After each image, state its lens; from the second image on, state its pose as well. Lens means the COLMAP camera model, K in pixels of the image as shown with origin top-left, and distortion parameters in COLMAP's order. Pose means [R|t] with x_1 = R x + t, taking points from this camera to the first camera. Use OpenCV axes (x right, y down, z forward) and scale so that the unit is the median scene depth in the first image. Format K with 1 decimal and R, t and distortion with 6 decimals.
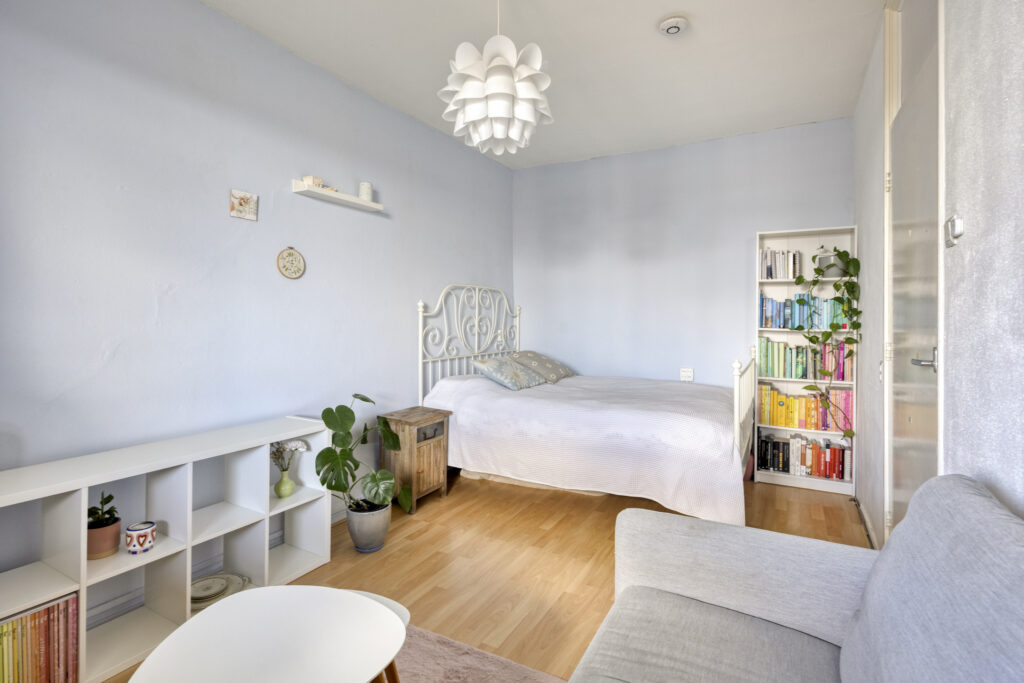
lens RADIAL K [[493.7, 0, 513.4], [0, 493.7, 316.6], [0, 0, 1]] dist [-0.000243, 0.000012]
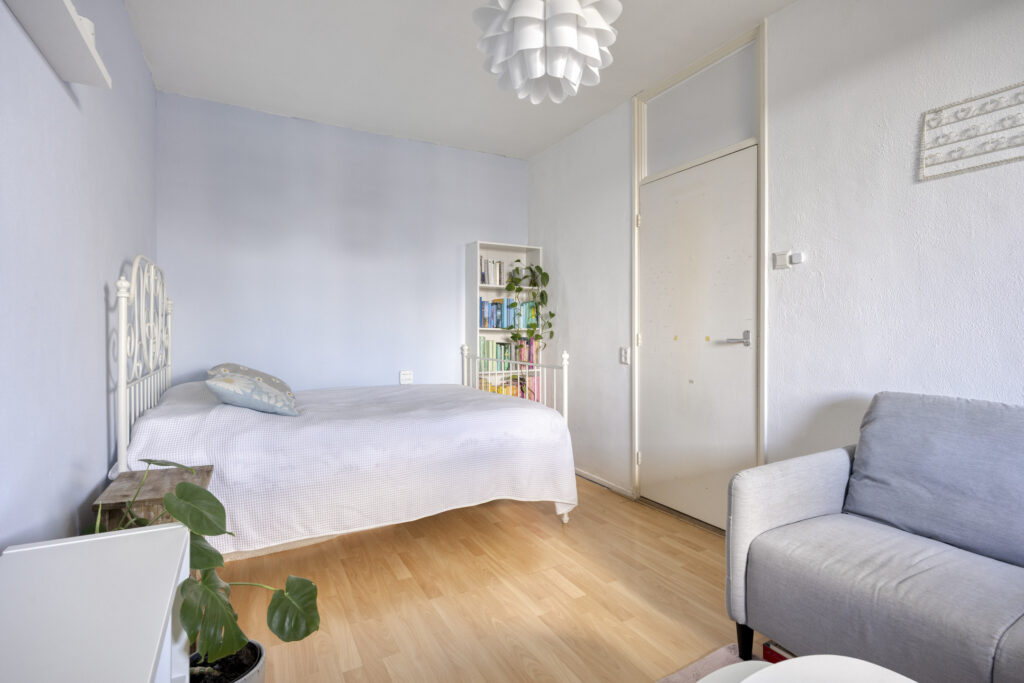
lens RADIAL K [[502.8, 0, 514.6], [0, 502.8, 326.9], [0, 0, 1]] dist [-0.001488, -0.000137]
pose [[0.537472, 0.000475, 0.843281, -0.445617], [0.000039, 1.000000, -0.000588, 0.023489], [-0.843282, 0.000349, 0.537472, 0.357590]]
